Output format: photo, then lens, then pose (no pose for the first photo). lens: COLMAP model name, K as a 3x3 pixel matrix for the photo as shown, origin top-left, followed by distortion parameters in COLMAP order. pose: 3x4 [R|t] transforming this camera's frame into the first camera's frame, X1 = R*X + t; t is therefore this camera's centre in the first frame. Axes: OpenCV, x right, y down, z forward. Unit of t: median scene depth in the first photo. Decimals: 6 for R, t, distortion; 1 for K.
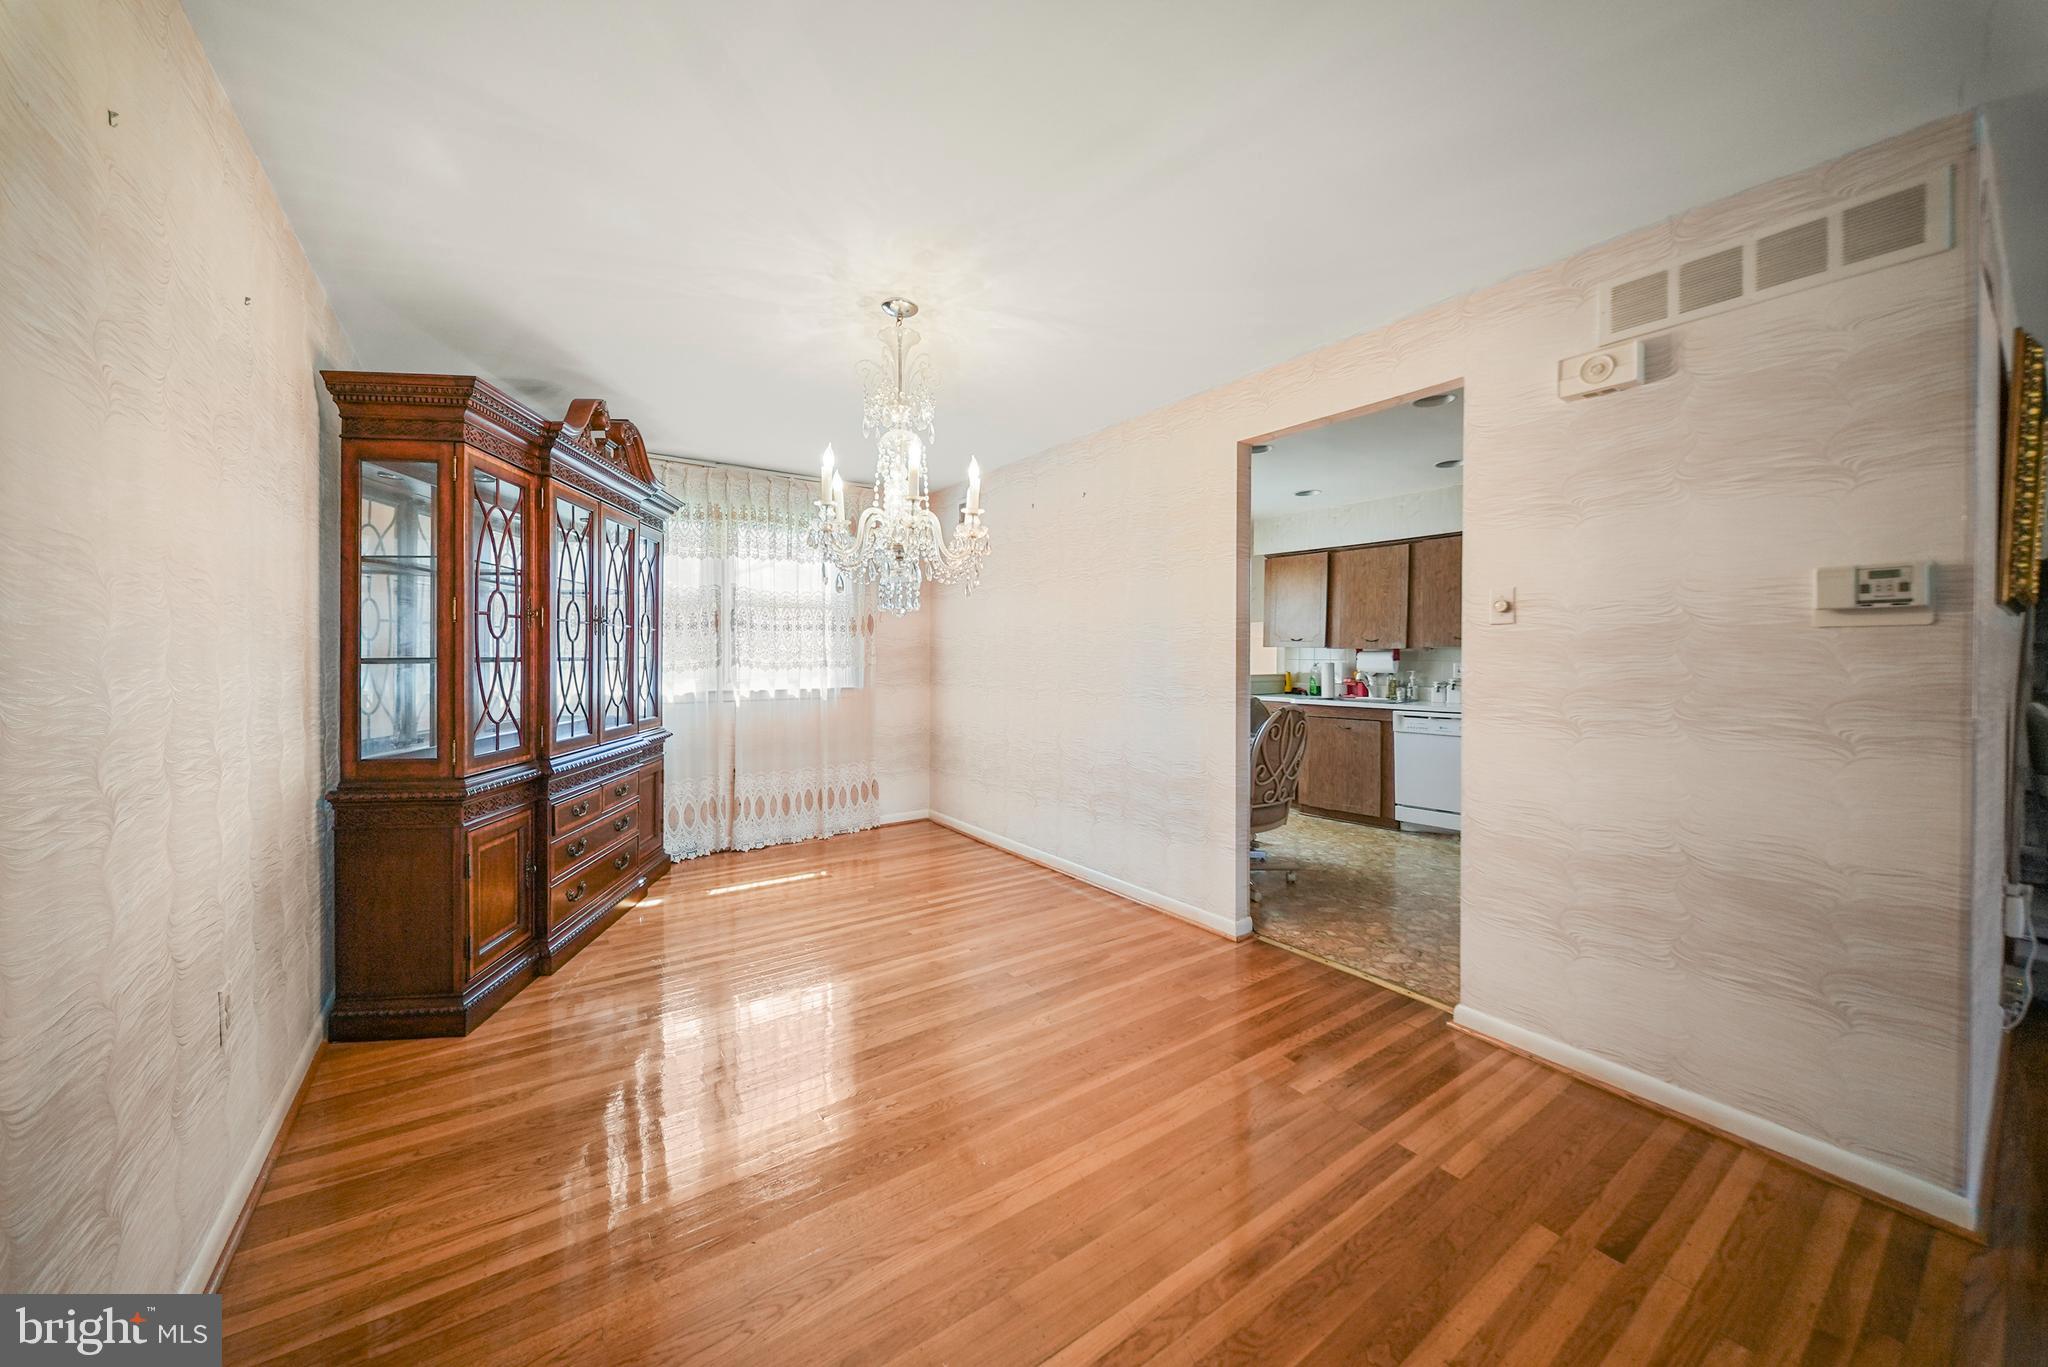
lens RADIAL K [[711.7, 0, 1028.7], [0, 711.7, 670.5], [0, 0, 1]] dist [0.006826, -0.000125]
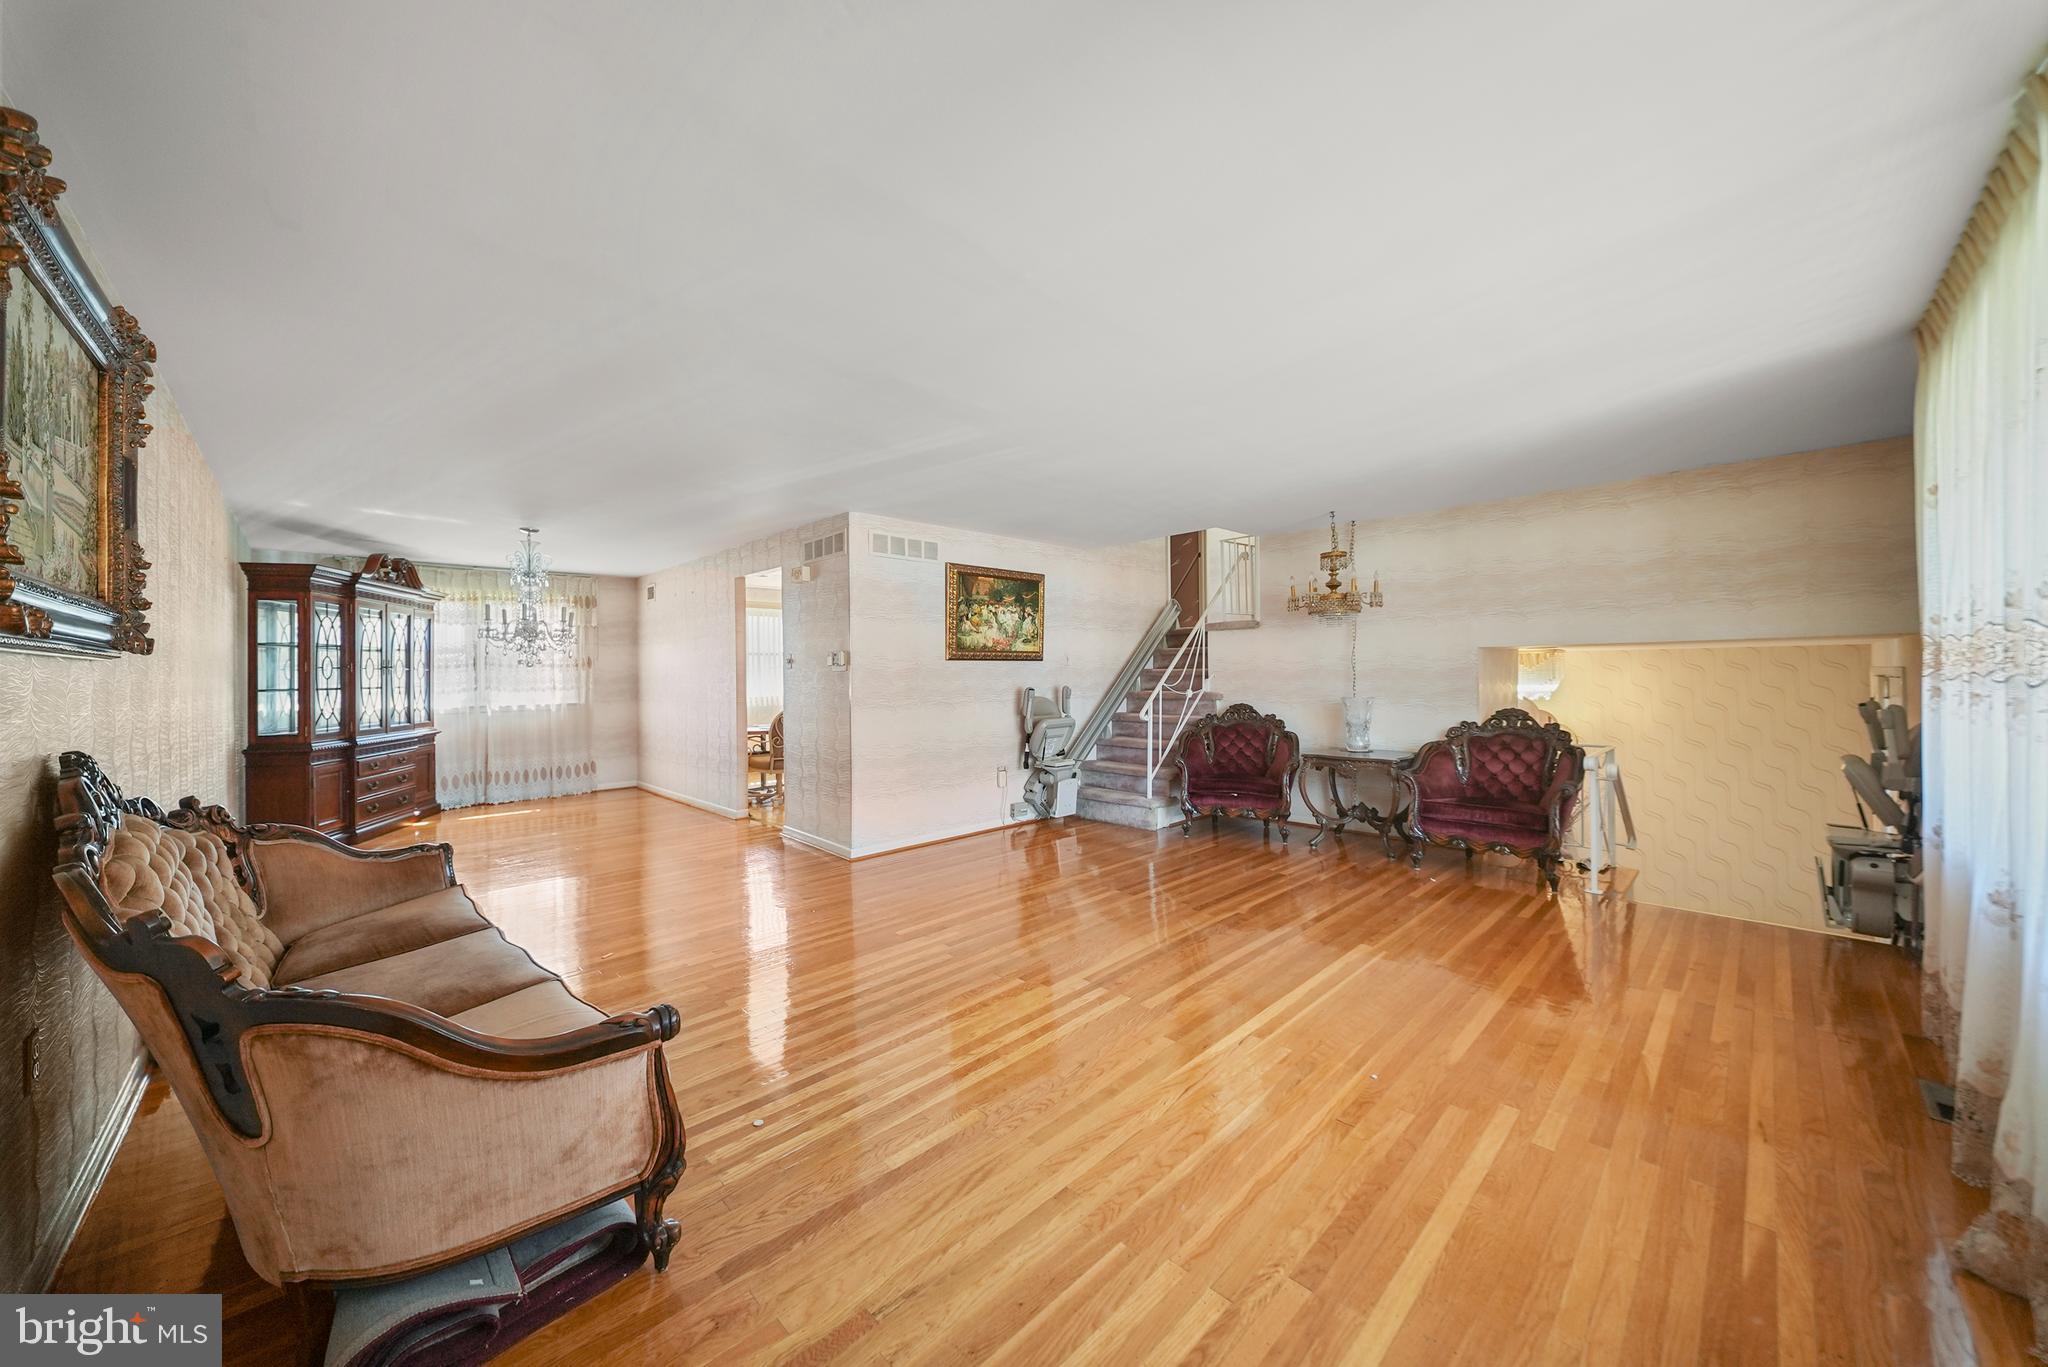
lens RADIAL K [[711.7, 0, 1016.7], [0, 711.7, 679.4], [0, 0, 1]] dist [0.006826, -0.000125]
pose [[0.989816, -0.013715, 0.141688, 0.492925], [0.015560, 0.999808, -0.011920, 0.006299], [-0.141497, 0.014003, 0.989840, -0.700154]]
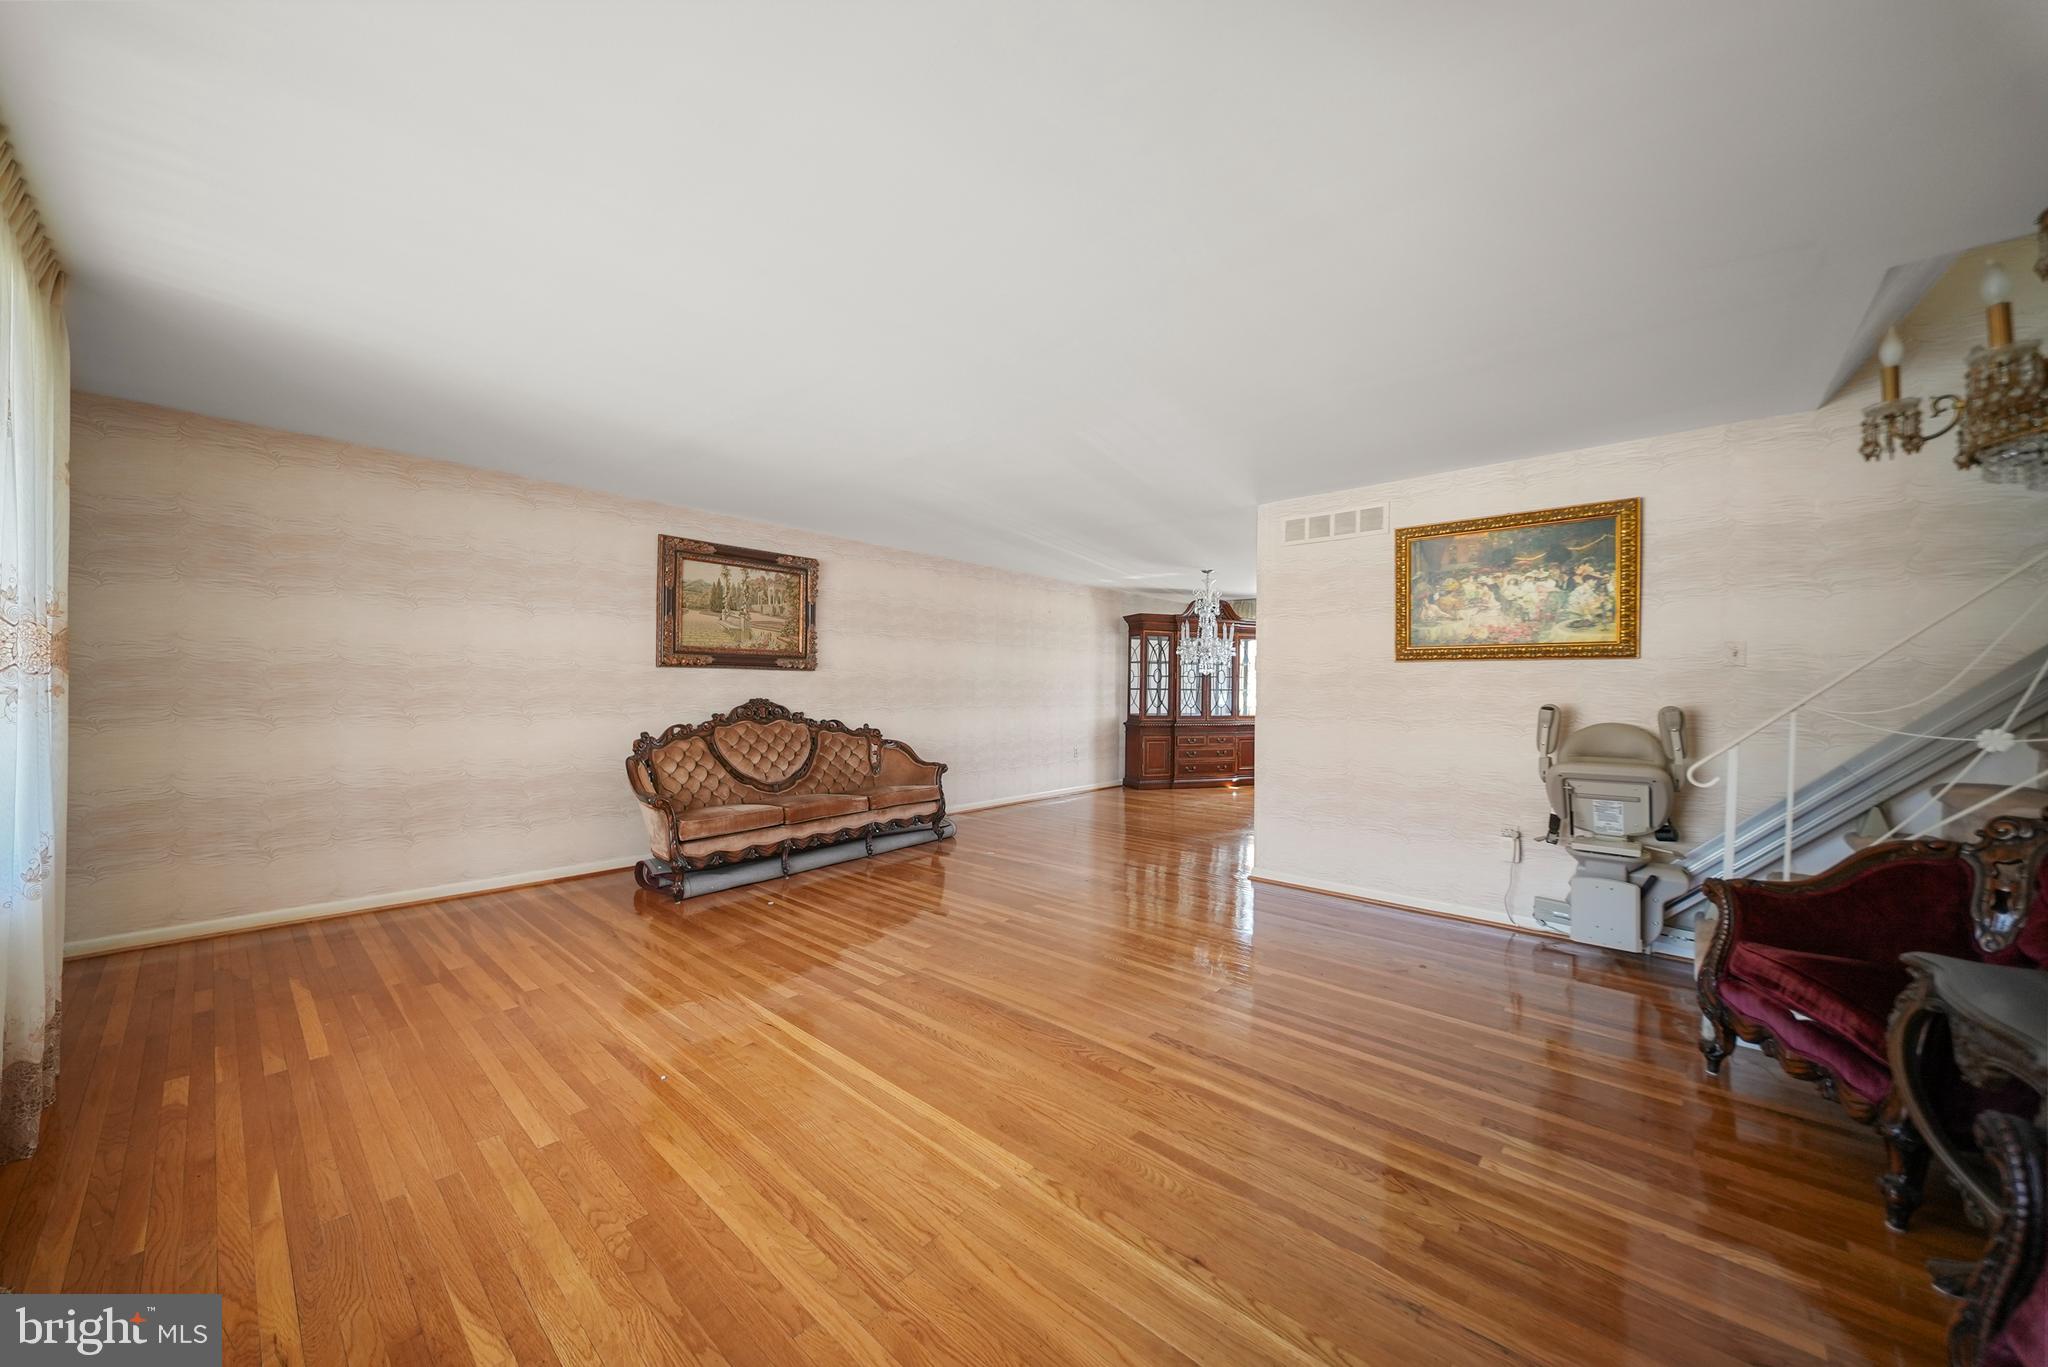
lens RADIAL K [[711.7, 0, 1030.0], [0, 711.7, 686.2], [0, 0, 1]] dist [0.006826, -0.000125]
pose [[0.236851, -0.001641, -0.971545, 1.225866], [-0.027626, 0.999583, -0.008424, 0.008401], [0.971153, 0.028835, 0.236707, -0.198999]]
